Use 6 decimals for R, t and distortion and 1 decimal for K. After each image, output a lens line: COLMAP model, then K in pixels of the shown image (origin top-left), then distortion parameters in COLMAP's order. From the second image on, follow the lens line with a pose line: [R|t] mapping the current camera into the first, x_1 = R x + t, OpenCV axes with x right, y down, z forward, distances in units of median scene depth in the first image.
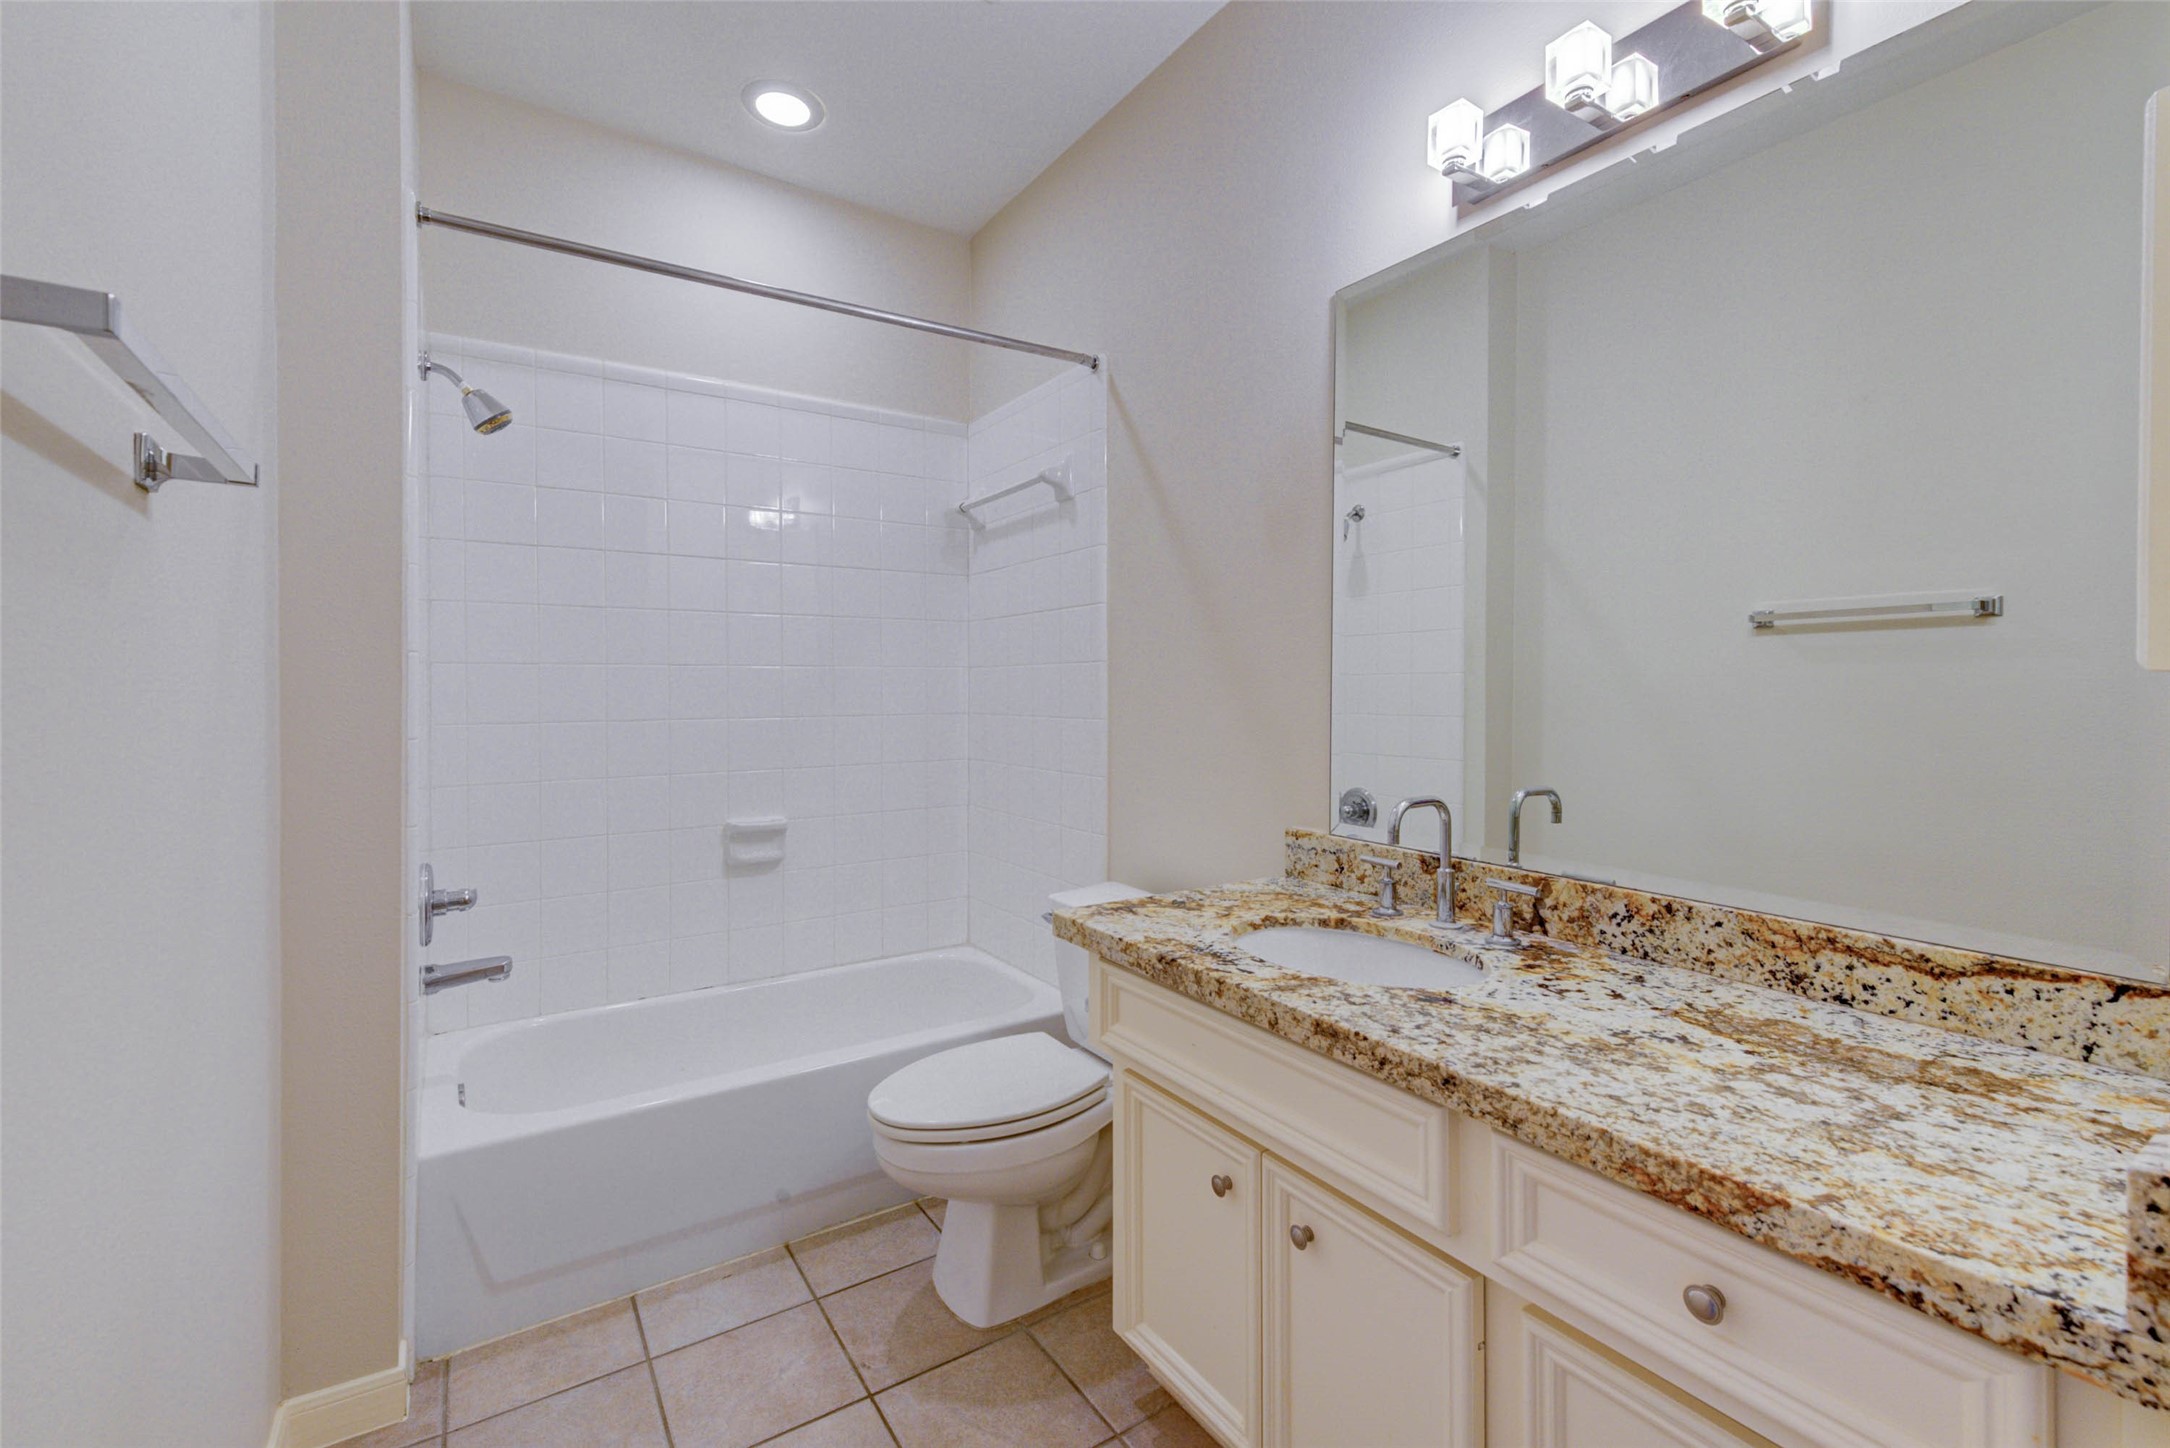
lens RADIAL K [[952.6, 0, 1080.3], [0, 952.6, 705.0], [0, 0, 1]] dist [0.025895, -0.009314]
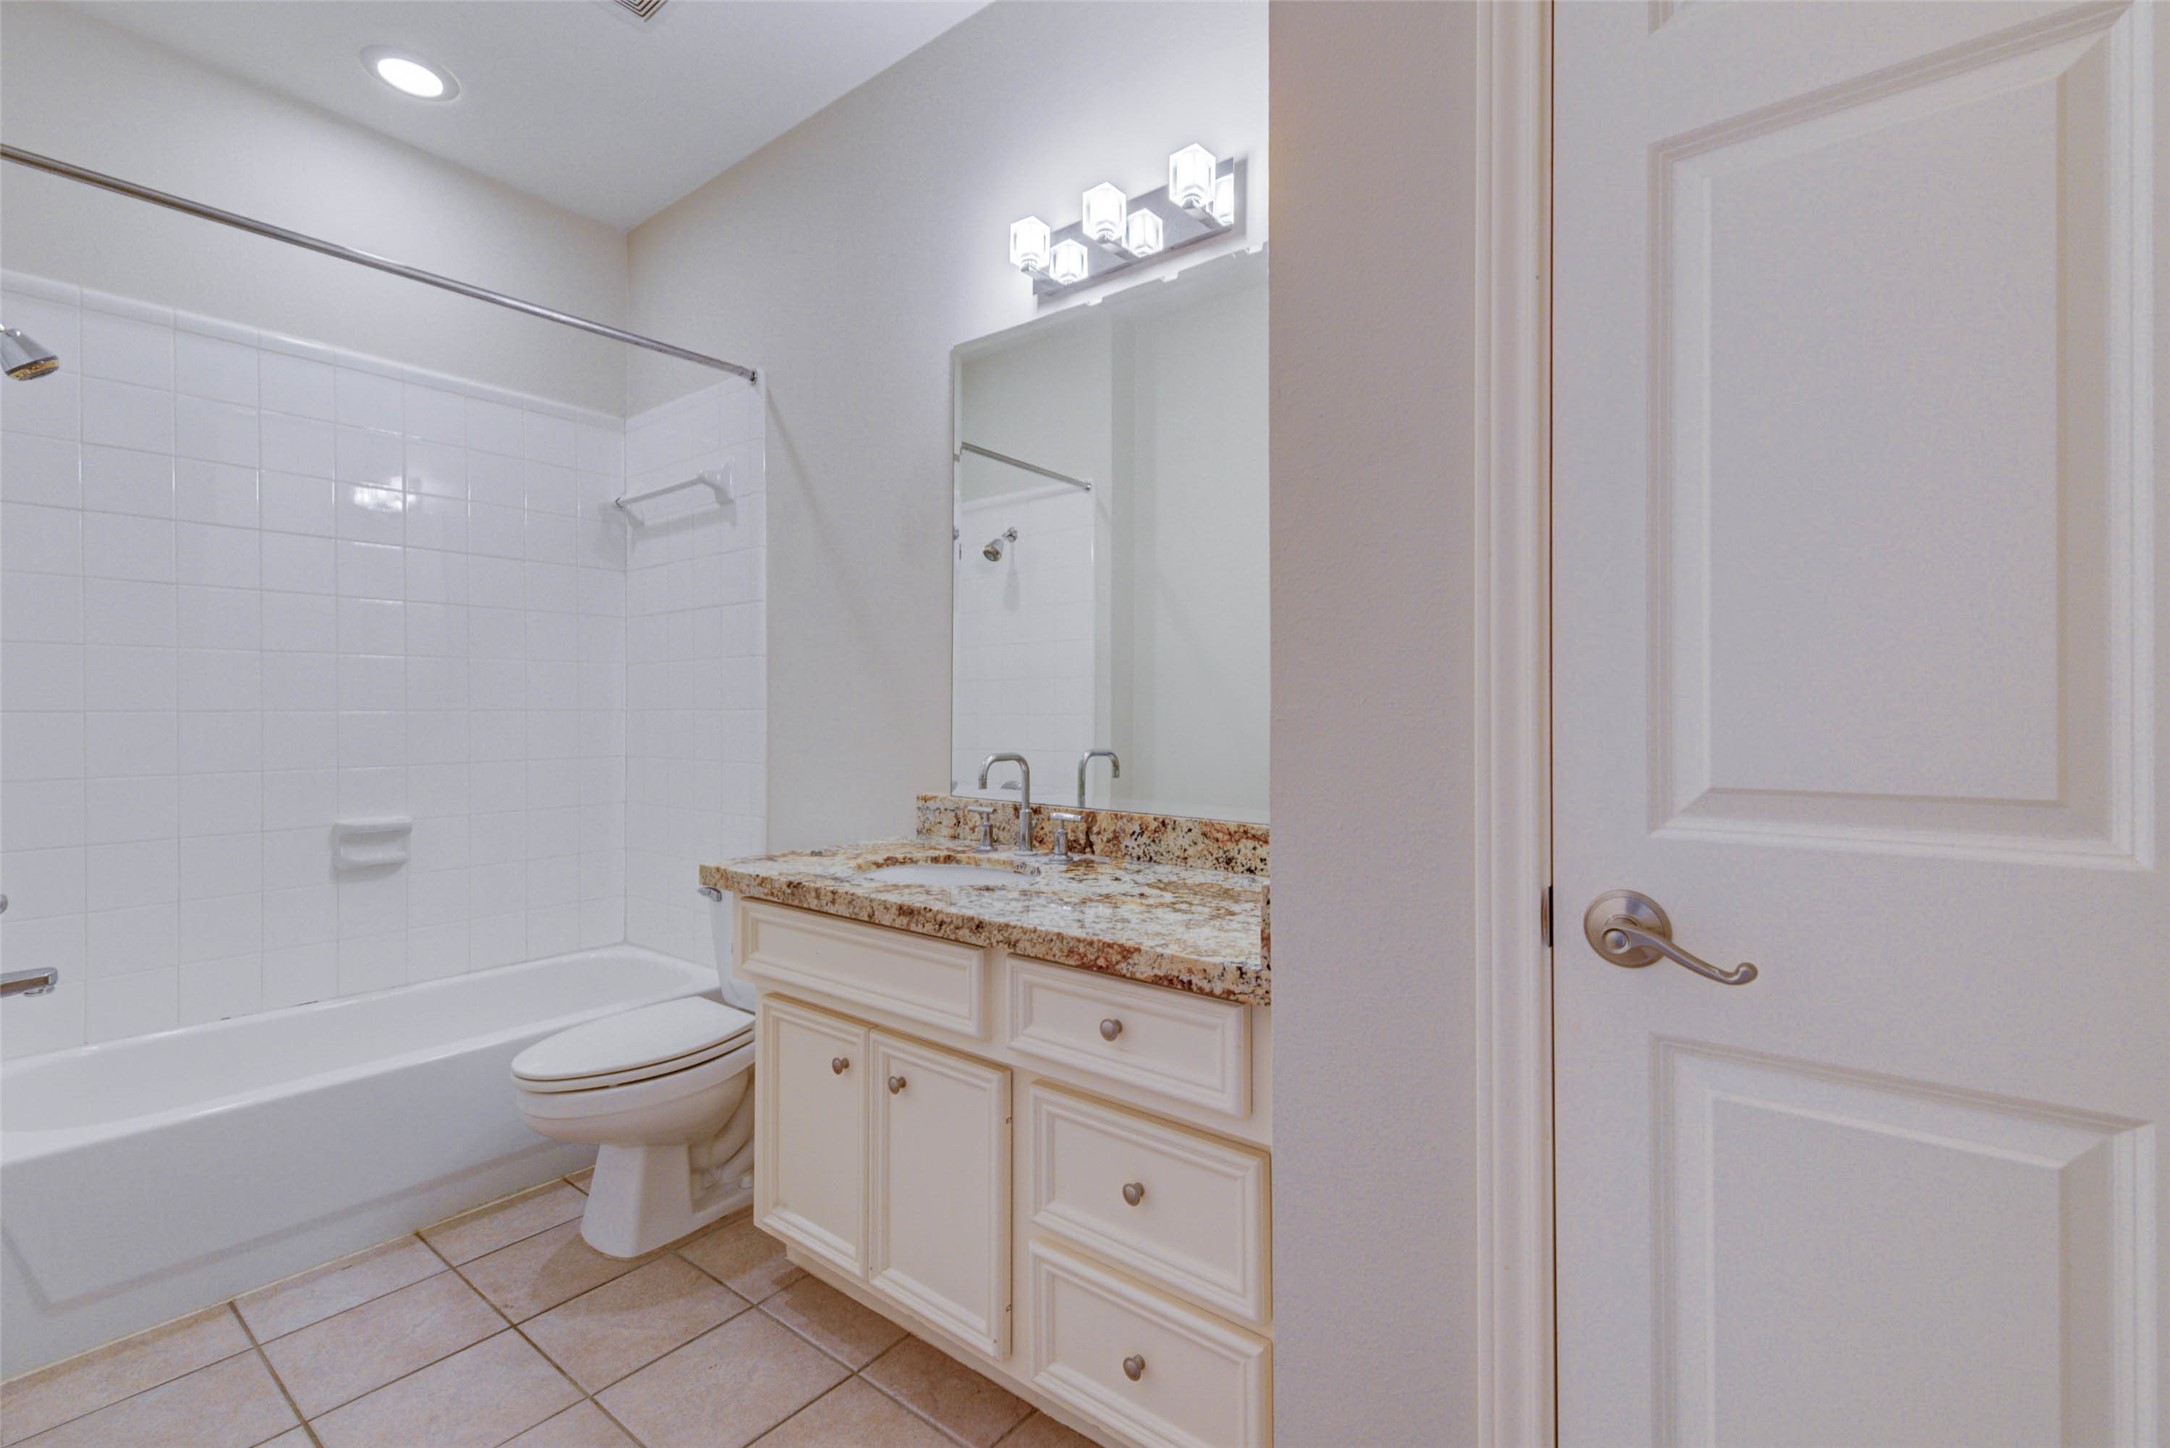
lens RADIAL K [[969.5, 0, 1085.0], [0, 969.5, 724.0], [0, 0, 1]] dist [0.025010, -0.009522]
pose [[0.950770, 0.001356, 0.309896, 0.049888], [-0.000764, 0.999998, -0.002031, 0.054651], [-0.309898, 0.001694, 0.950768, -0.249846]]
